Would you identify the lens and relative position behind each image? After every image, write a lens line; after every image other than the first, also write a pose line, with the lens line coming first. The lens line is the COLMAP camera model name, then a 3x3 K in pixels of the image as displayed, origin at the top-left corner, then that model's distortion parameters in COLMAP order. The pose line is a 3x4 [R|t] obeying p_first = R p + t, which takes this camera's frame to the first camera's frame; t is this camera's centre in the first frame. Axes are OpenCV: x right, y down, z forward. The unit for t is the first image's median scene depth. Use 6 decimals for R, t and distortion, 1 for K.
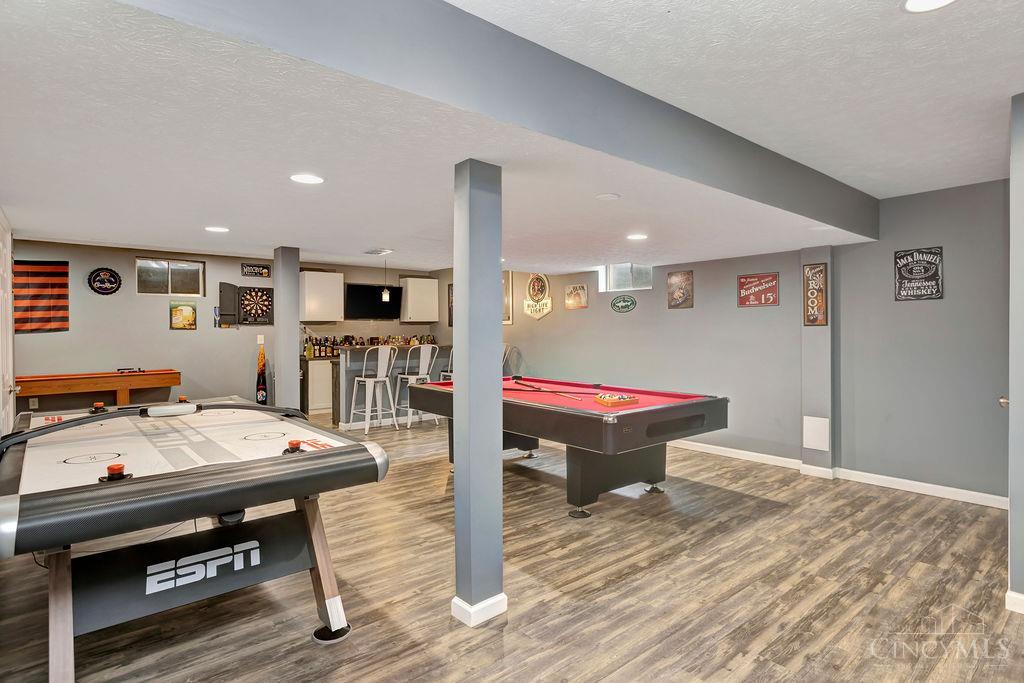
lens RADIAL K [[535.0, 0, 515.6], [0, 535.0, 328.1], [0, 0, 1]] dist [-0.001295, -0.000193]
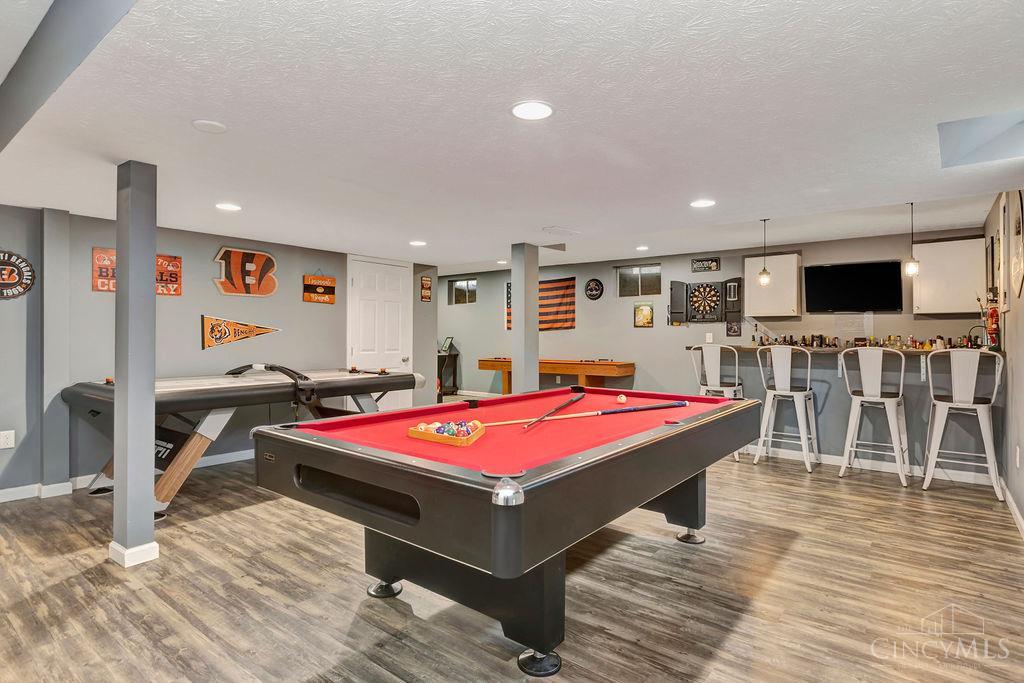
lens RADIAL K [[535.0, 0, 515.6], [0, 535.0, 328.1], [0, 0, 1]] dist [-0.001295, -0.000193]
pose [[0.204868, -0.009585, -0.978743, 0.400254], [-0.004705, 0.999931, -0.010778, 0.017192], [0.978778, 0.006813, 0.204808, 0.513113]]
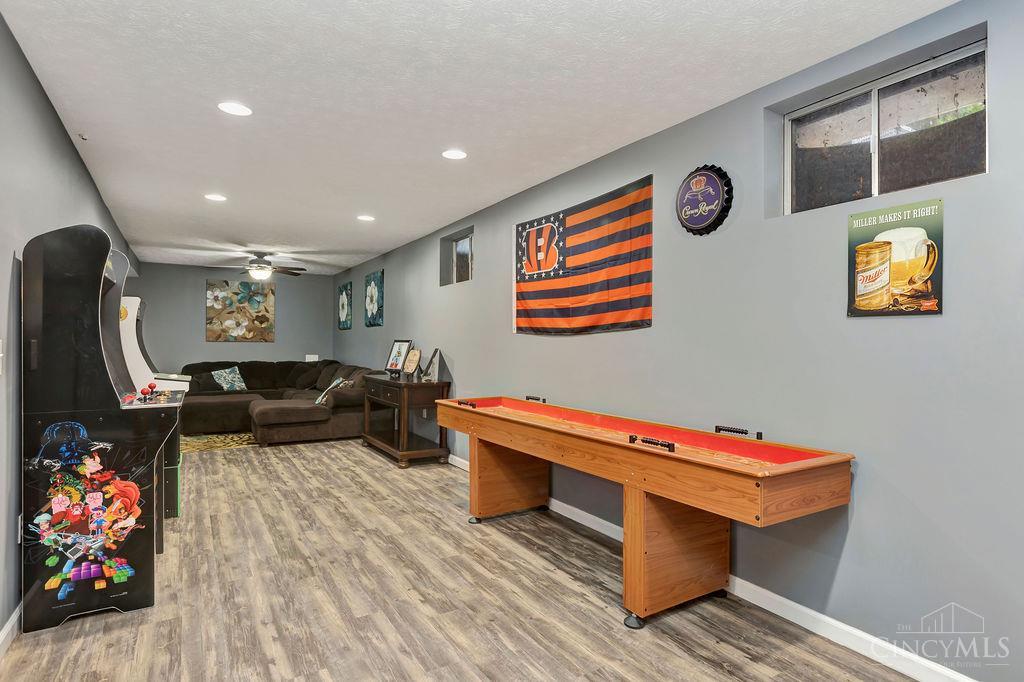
lens RADIAL K [[551.7, 0, 512.0], [0, 551.7, 341.0], [0, 0, 1]] dist [0.027507, -0.000145]
pose [[-0.158695, 0.002284, -0.987325, -0.311252], [-0.001840, 0.999995, 0.002609, 0.014674], [0.987326, 0.002231, -0.158690, 0.850193]]
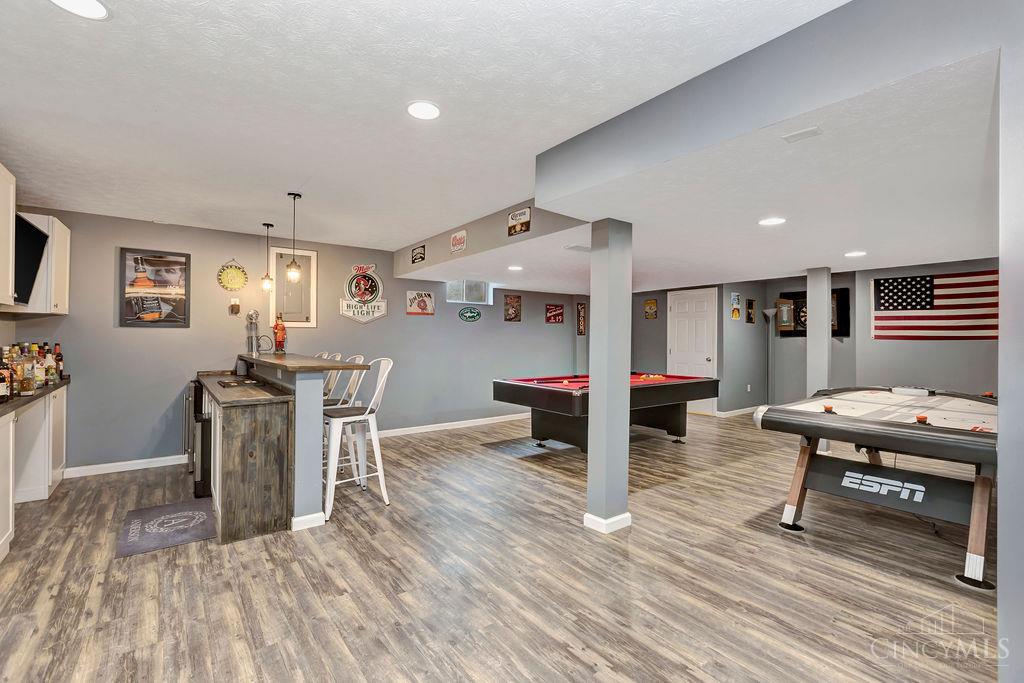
lens RADIAL K [[461.3, 0, 512.0], [0, 461.3, 341.5], [0, 0, 1]] dist [-0.001307, -0.000335]
pose [[0.054203, -0.001526, 0.998529, -0.708068], [-0.006207, 0.999979, 0.001865, 0.010445], [-0.998511, -0.006299, 0.054192, 0.736906]]
